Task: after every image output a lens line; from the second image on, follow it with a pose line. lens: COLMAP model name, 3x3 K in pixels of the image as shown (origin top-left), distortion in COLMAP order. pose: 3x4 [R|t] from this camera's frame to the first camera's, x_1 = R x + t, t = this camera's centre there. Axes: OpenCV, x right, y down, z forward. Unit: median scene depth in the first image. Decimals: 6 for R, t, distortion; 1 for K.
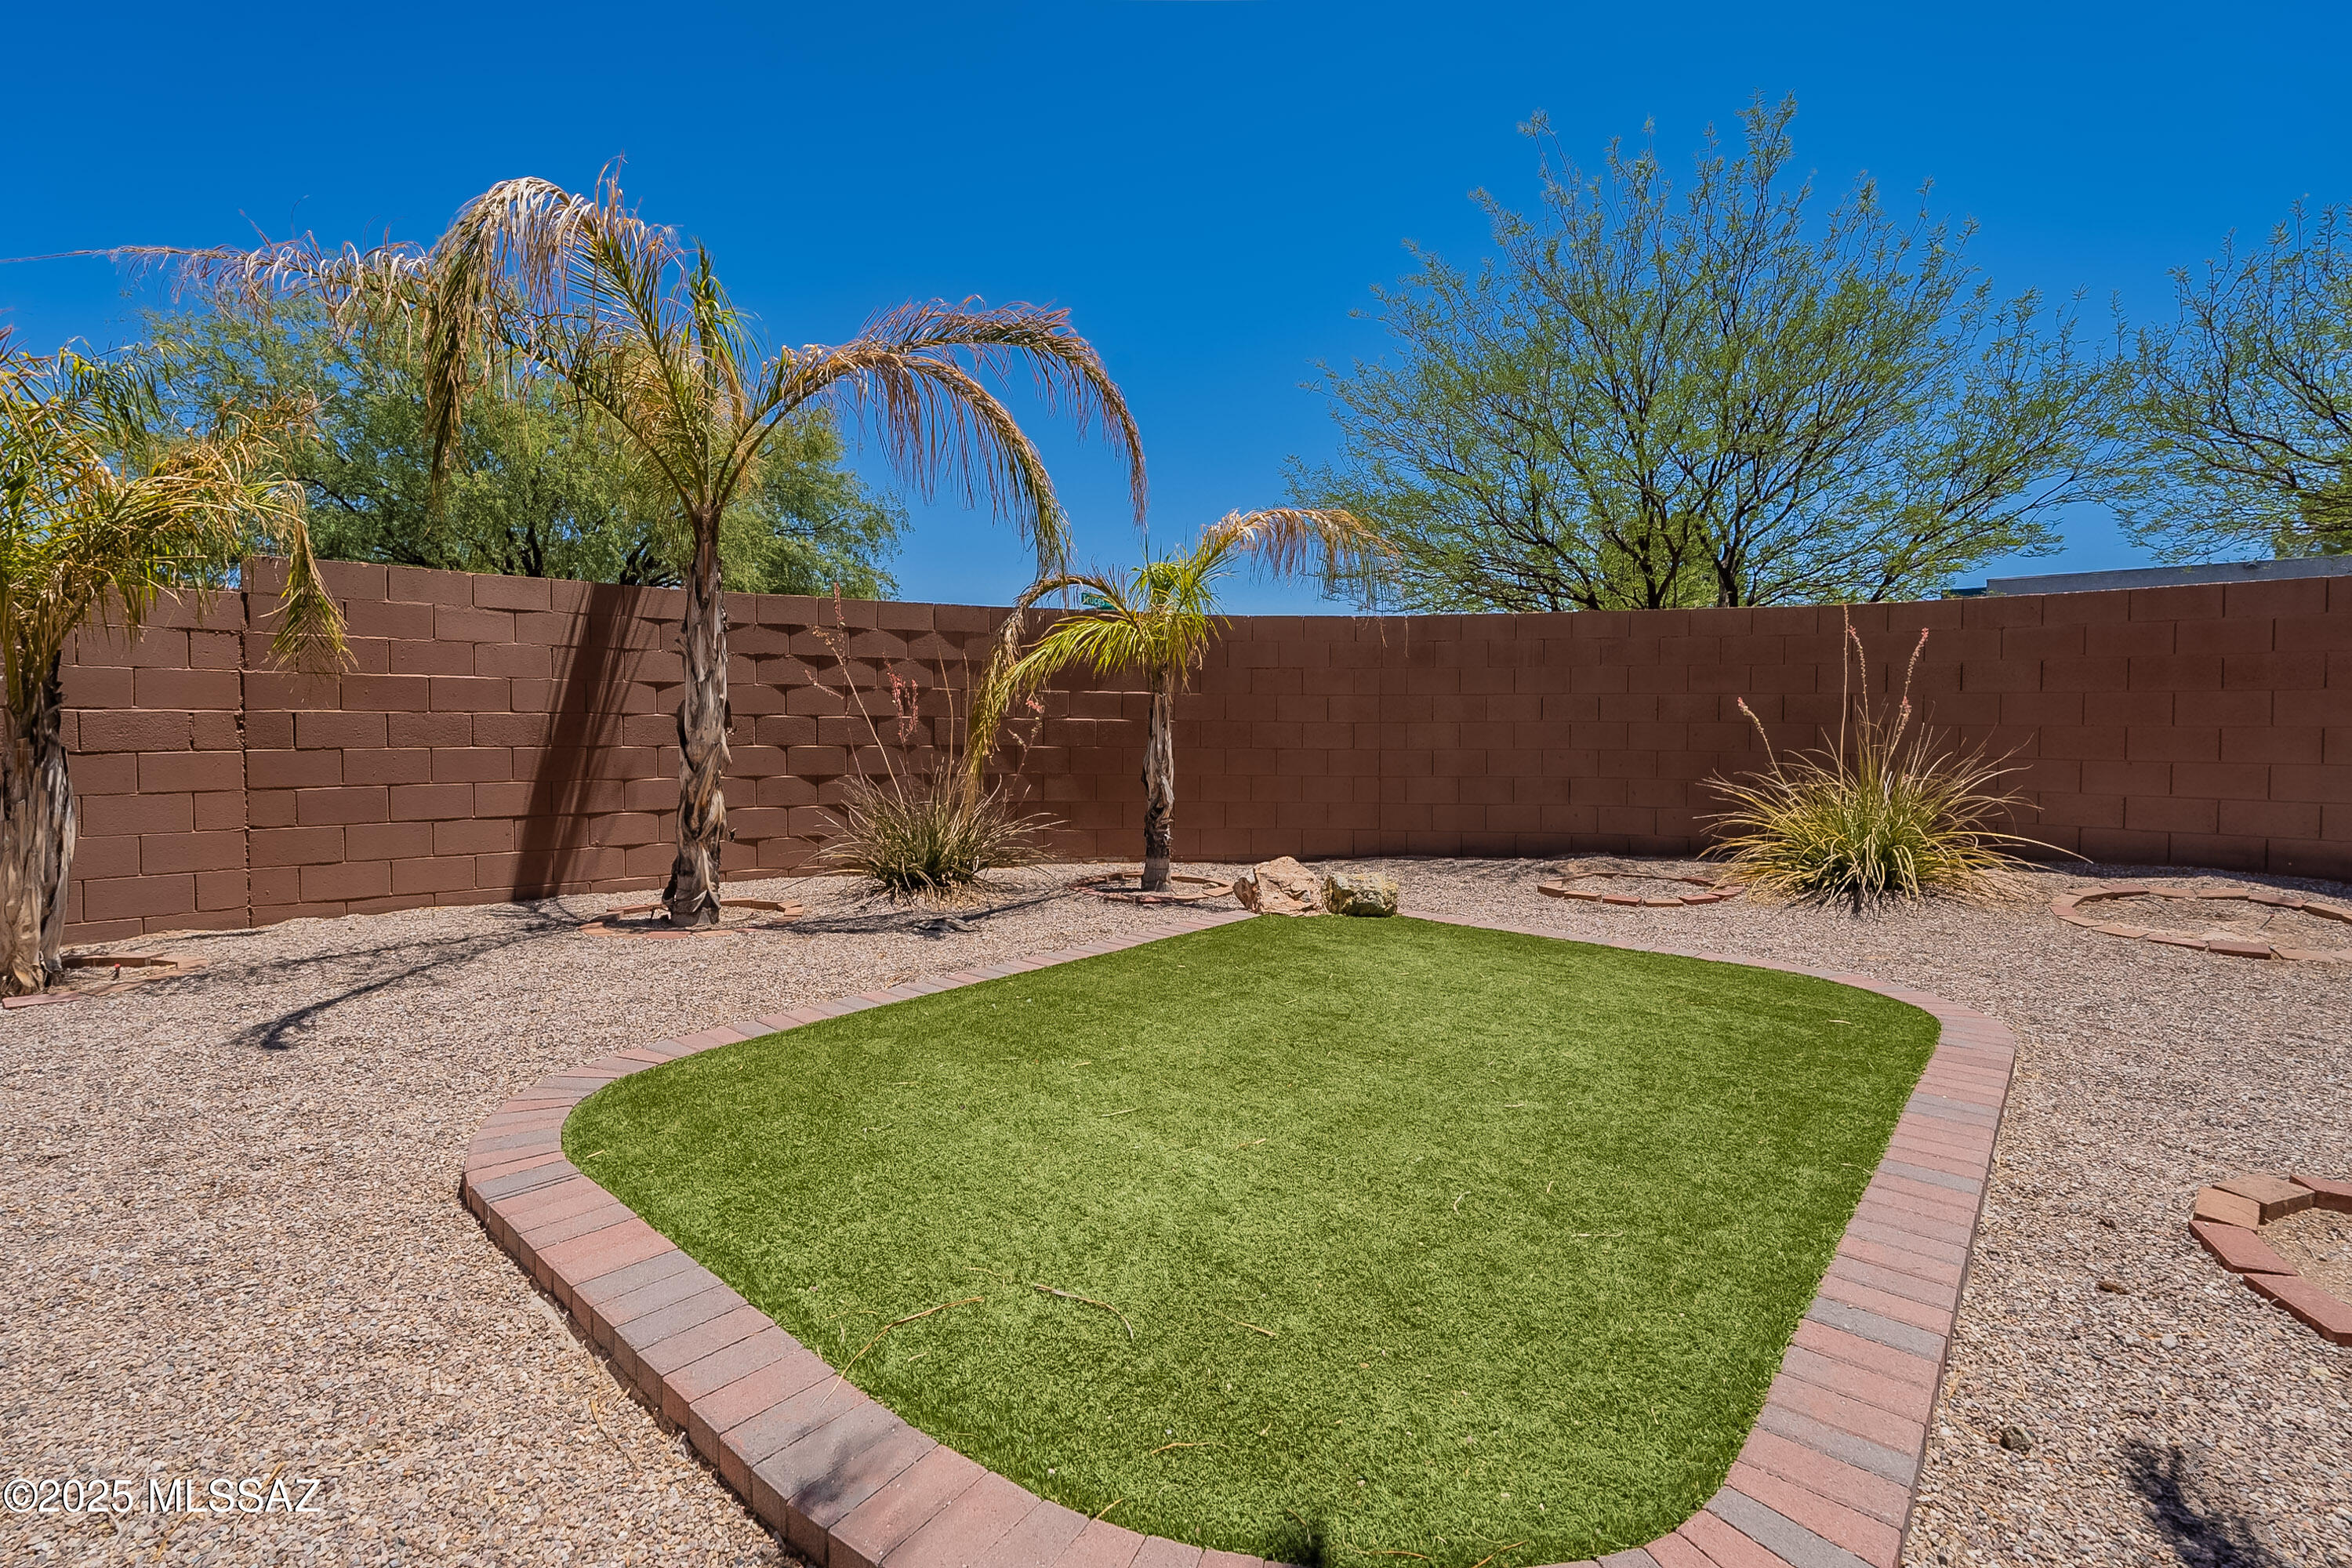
lens RADIAL K [[1041.2, 0, 1179.5], [0, 1041.2, 784.6], [0, 0, 1]] dist [-0.001334, -0.000173]
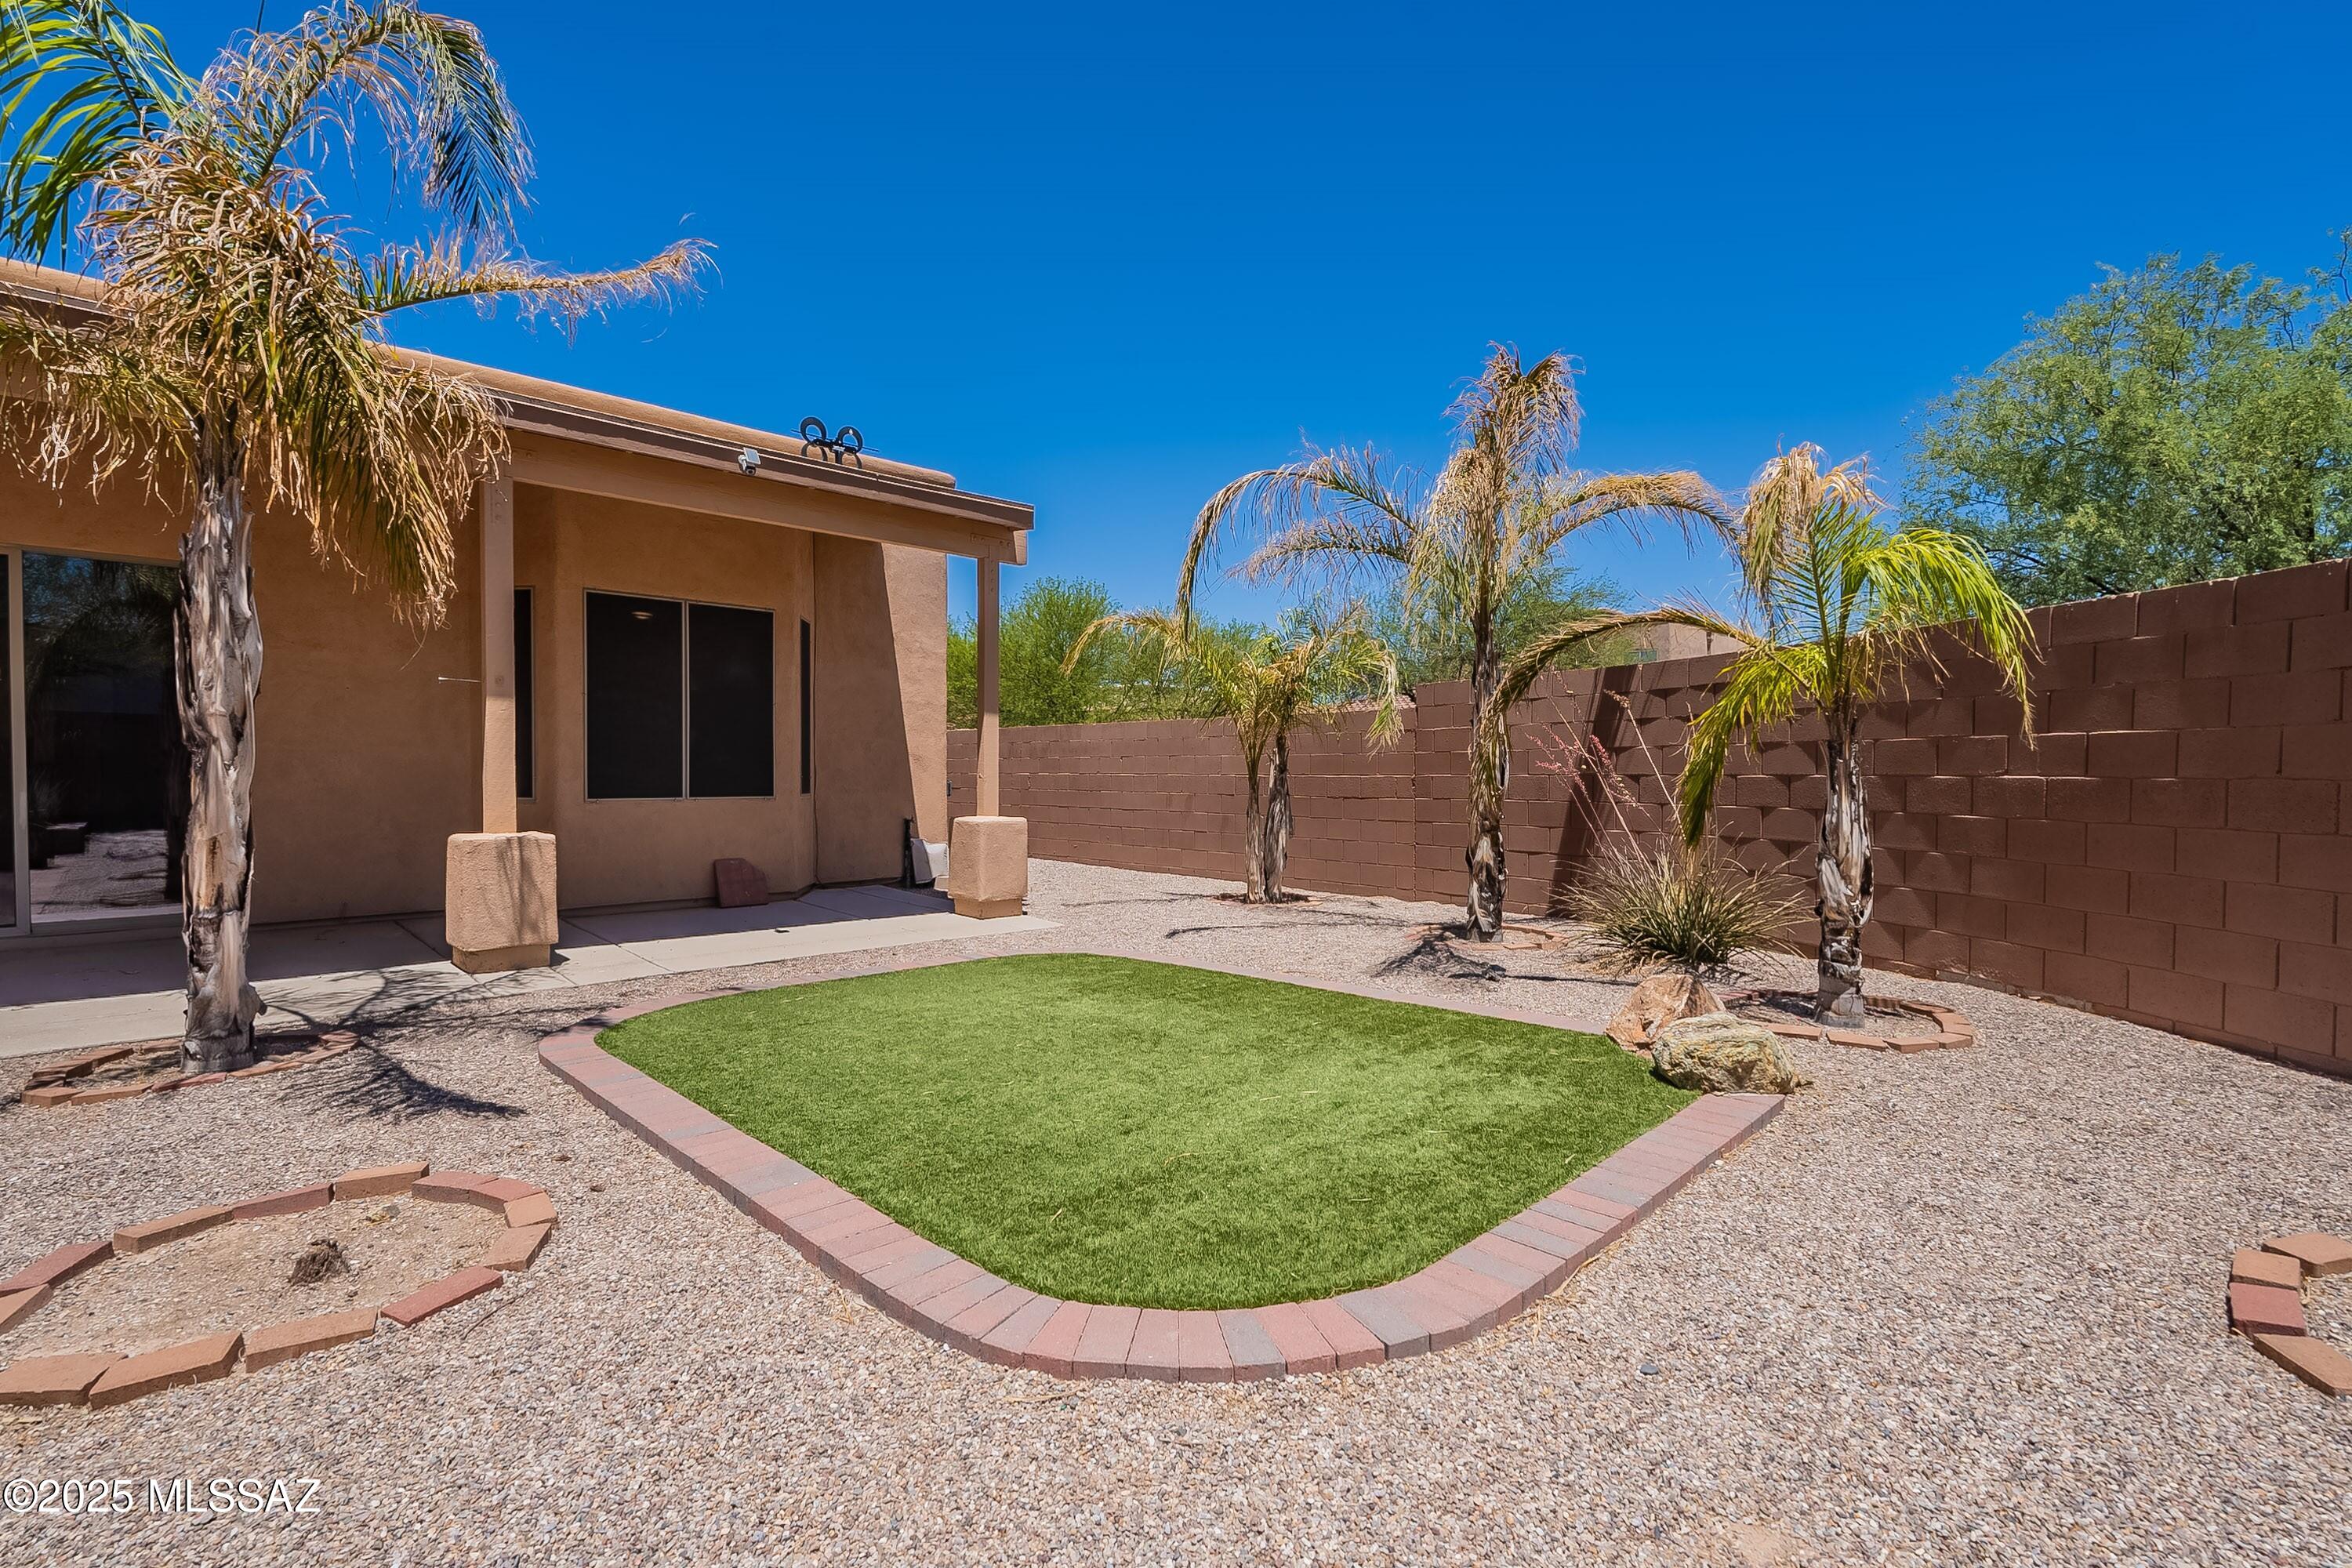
lens RADIAL K [[1063.3, 0, 1186.7], [0, 1063.3, 786.7], [0, 0, 1]] dist [0.000605, -0.000004]
pose [[-0.063924, 0.004663, -0.997944, 0.848839], [-0.054898, 0.998458, 0.008182, -0.044748], [0.996444, 0.055308, -0.063570, 0.703315]]
